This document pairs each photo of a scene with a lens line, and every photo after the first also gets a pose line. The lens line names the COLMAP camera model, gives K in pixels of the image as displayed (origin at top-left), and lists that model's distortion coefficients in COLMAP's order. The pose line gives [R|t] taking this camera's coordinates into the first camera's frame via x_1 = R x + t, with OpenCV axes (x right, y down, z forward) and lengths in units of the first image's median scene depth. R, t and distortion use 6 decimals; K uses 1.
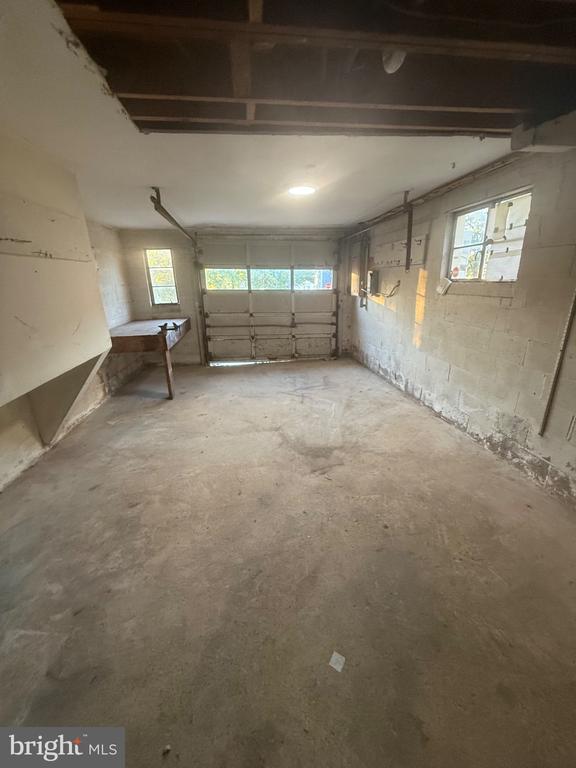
lens RADIAL K [[307.7, 0, 288.0], [0, 307.7, 384.0], [0, 0, 1]] dist [-0.001528, -0.000166]
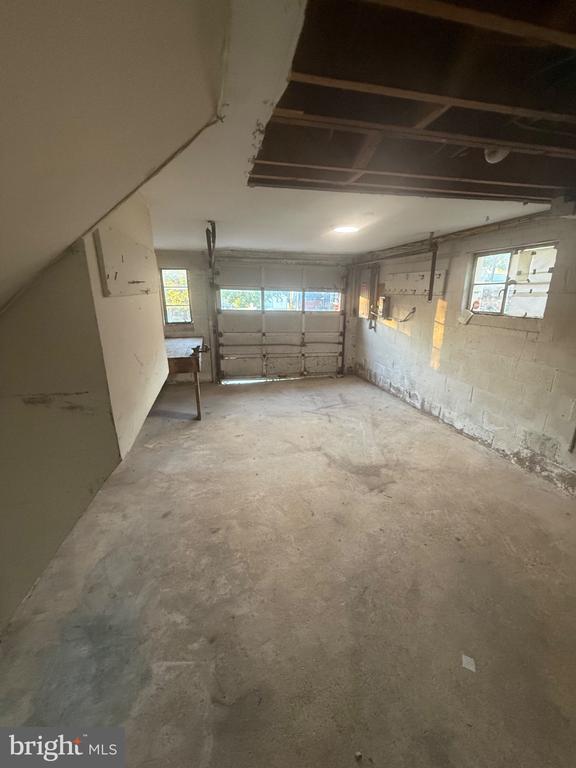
lens RADIAL K [[307.7, 0, 288.0], [0, 307.7, 384.0], [0, 0, 1]] dist [-0.001528, -0.000166]
pose [[0.995326, -0.005092, 0.096441, -0.238164], [0.008383, 0.999395, -0.033741, -0.040089], [-0.096211, 0.034391, 0.994767, -0.042709]]
